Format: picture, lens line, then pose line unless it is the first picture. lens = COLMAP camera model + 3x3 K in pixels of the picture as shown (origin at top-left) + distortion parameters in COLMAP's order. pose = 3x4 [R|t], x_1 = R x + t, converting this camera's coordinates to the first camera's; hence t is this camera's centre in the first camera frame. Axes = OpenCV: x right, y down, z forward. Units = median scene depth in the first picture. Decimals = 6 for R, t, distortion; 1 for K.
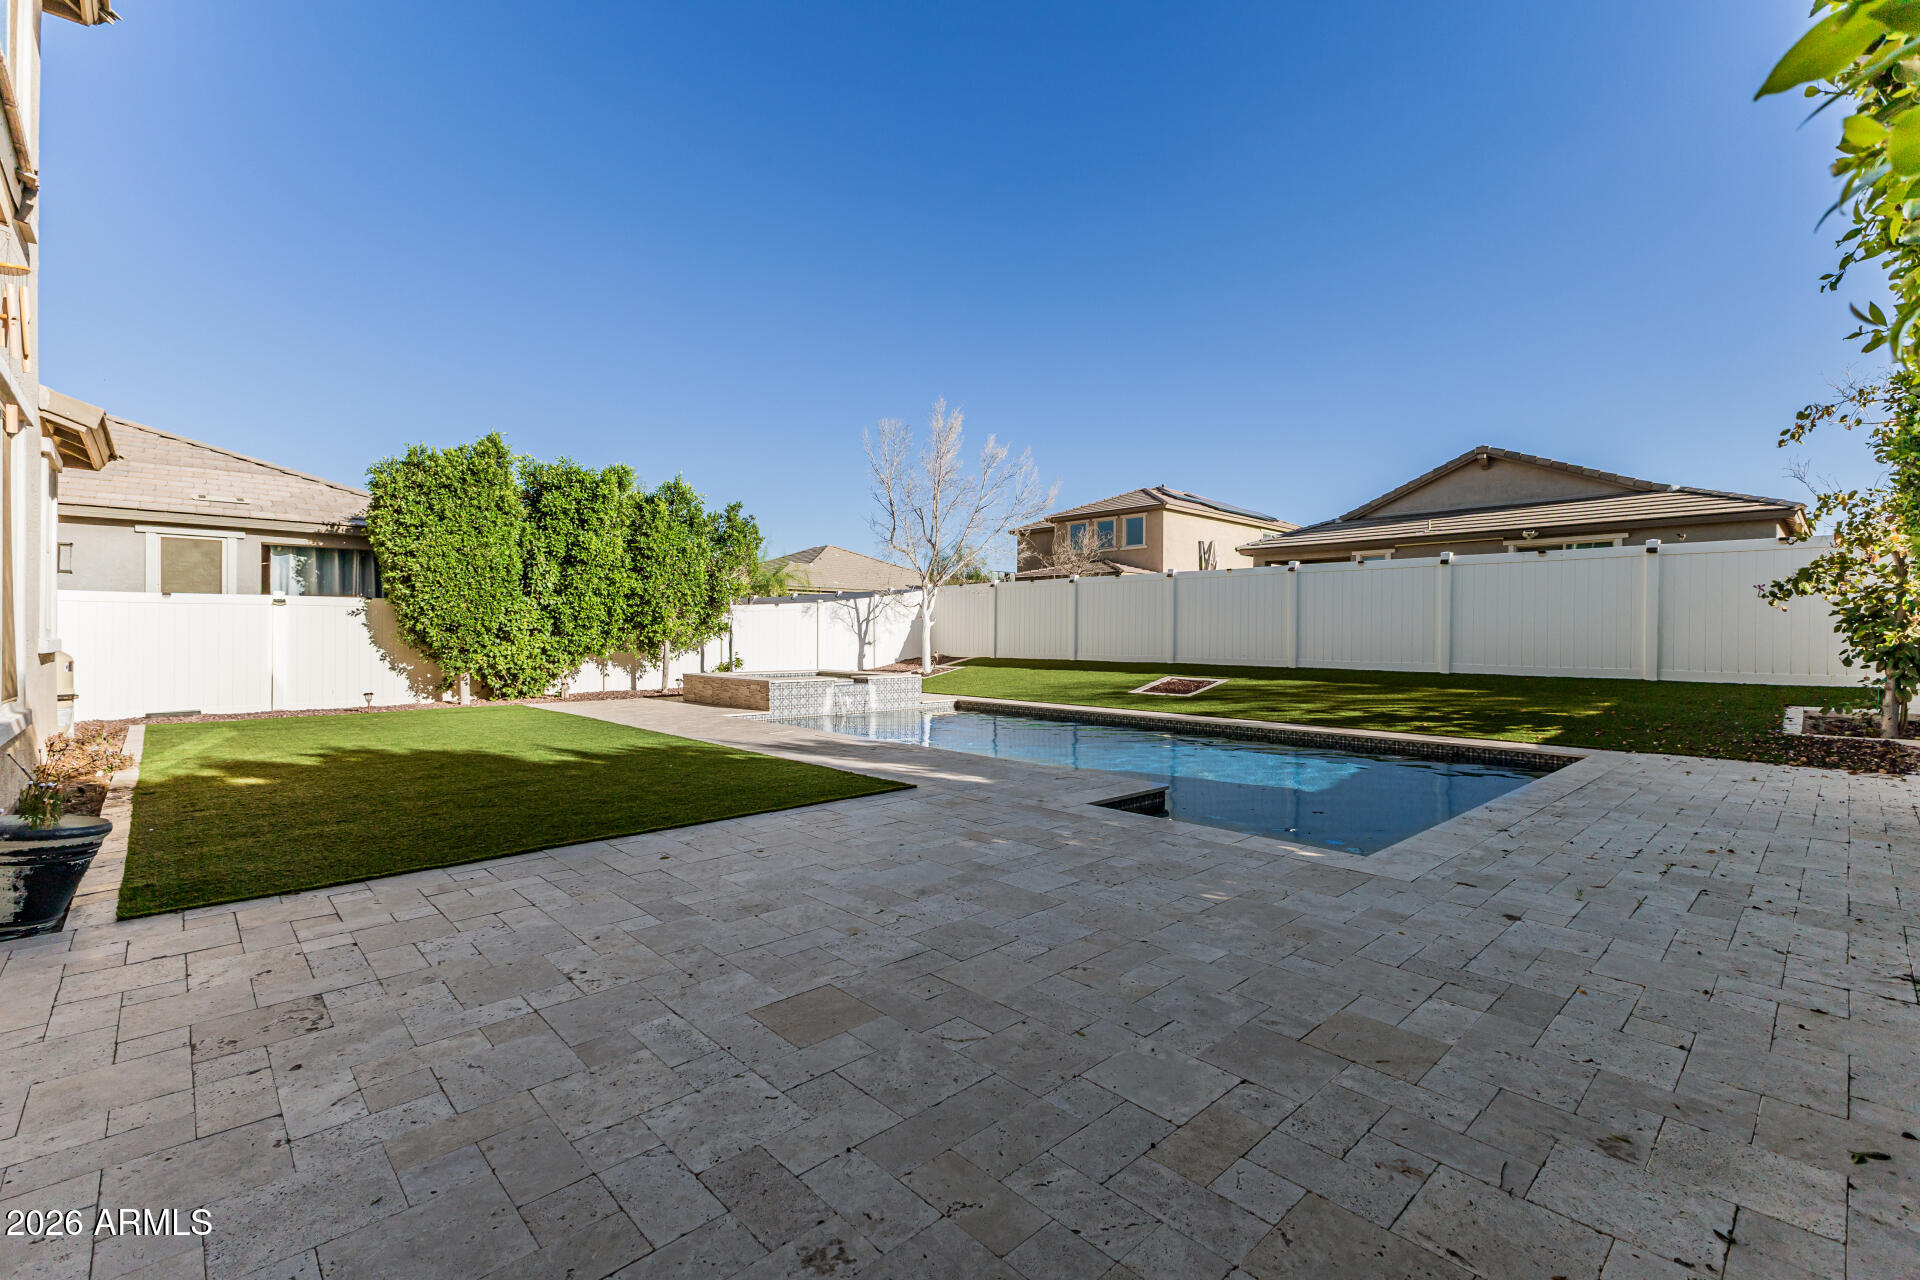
lens RADIAL K [[833.1, 0, 960.7], [0, 833.1, 636.7], [0, 0, 1]] dist [0.011276, -0.001837]
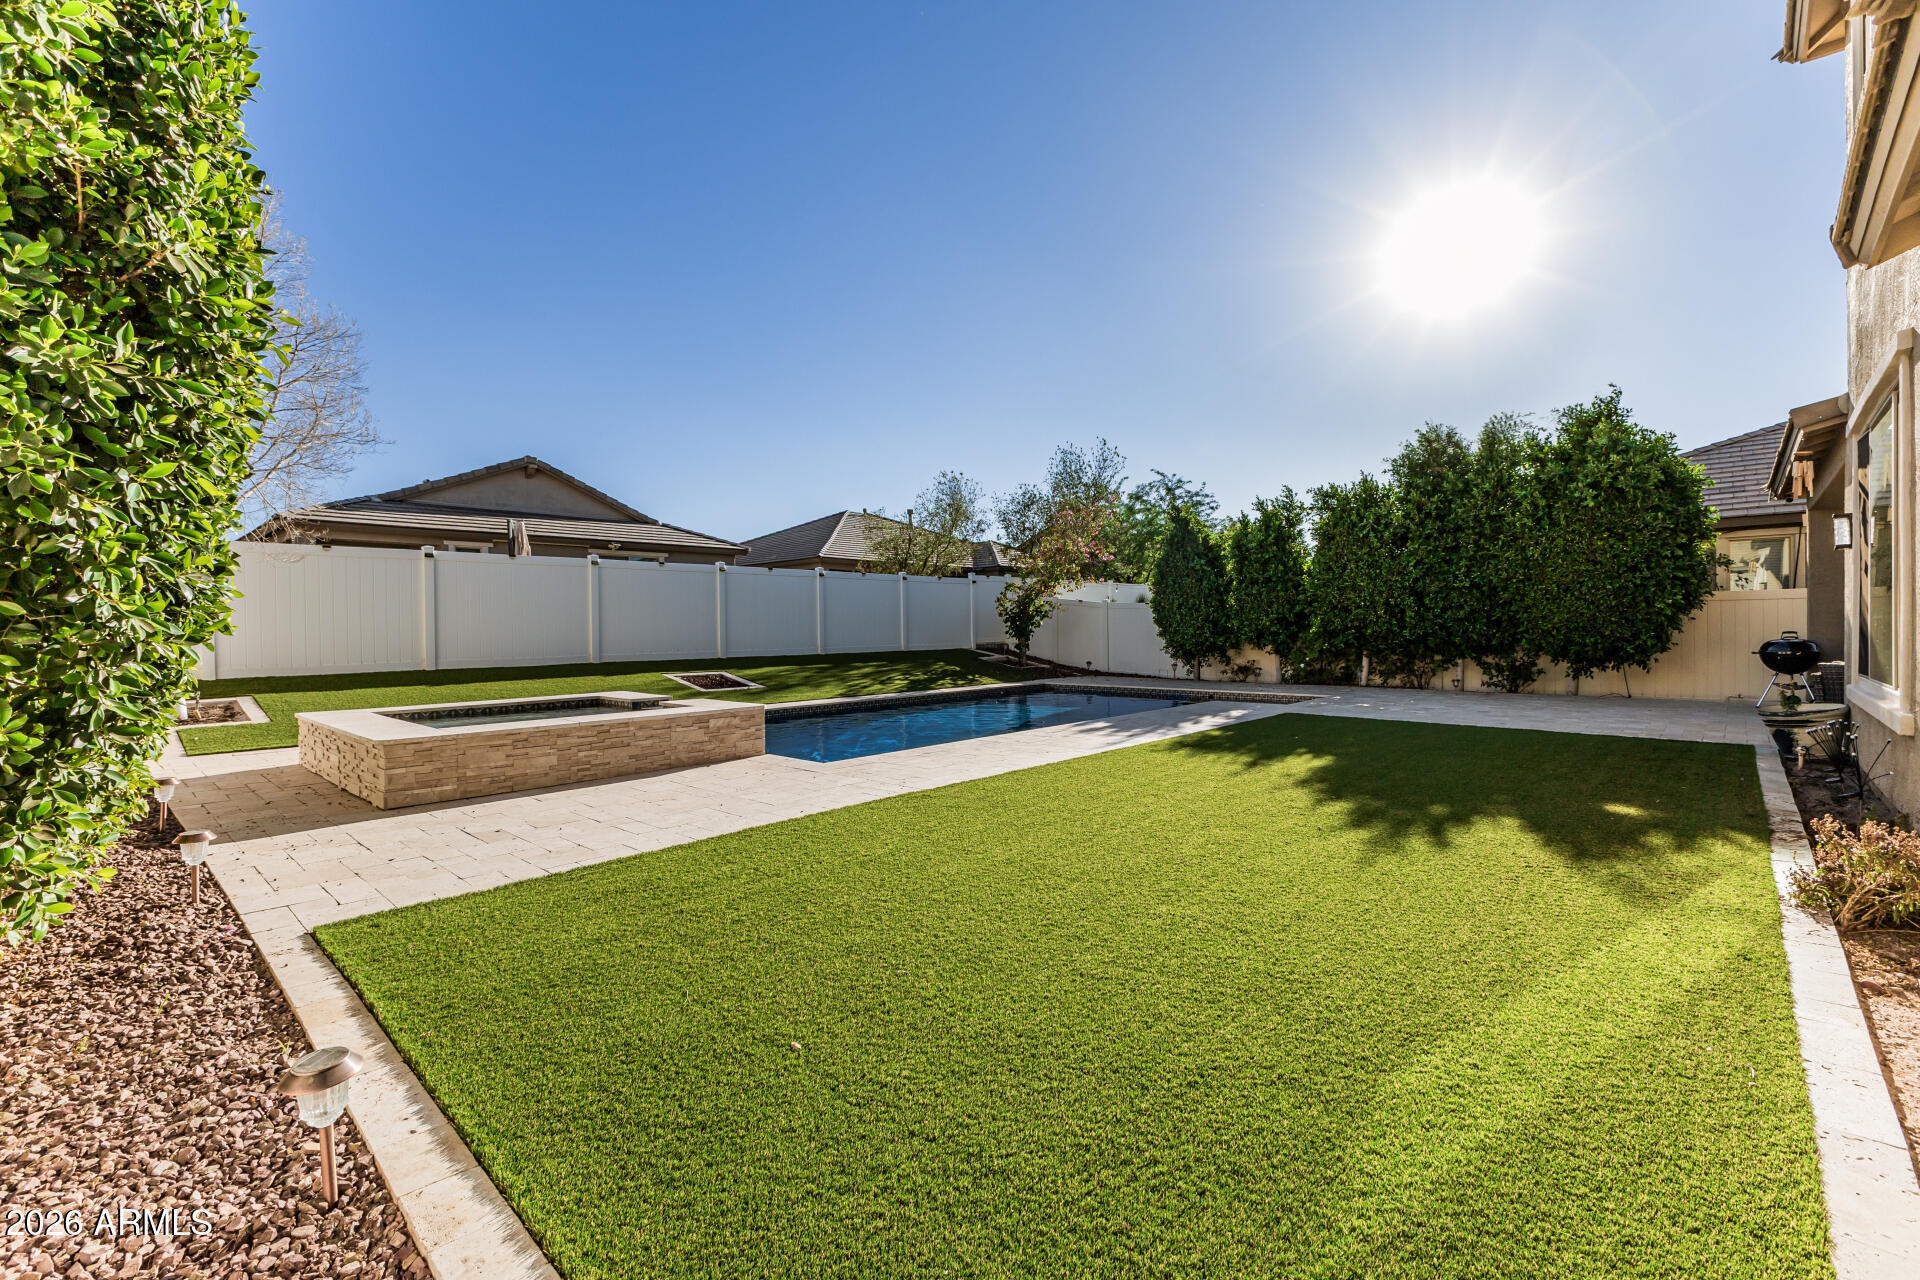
lens RADIAL K [[833.1, 0, 955.5], [0, 833.1, 634.2], [0, 0, 1]] dist [0.011276, -0.001837]
pose [[-0.058292, -0.014125, 0.998200, -0.490860], [0.015761, 0.999762, 0.015068, -0.003789], [-0.998175, 0.016611, -0.058056, 0.503392]]
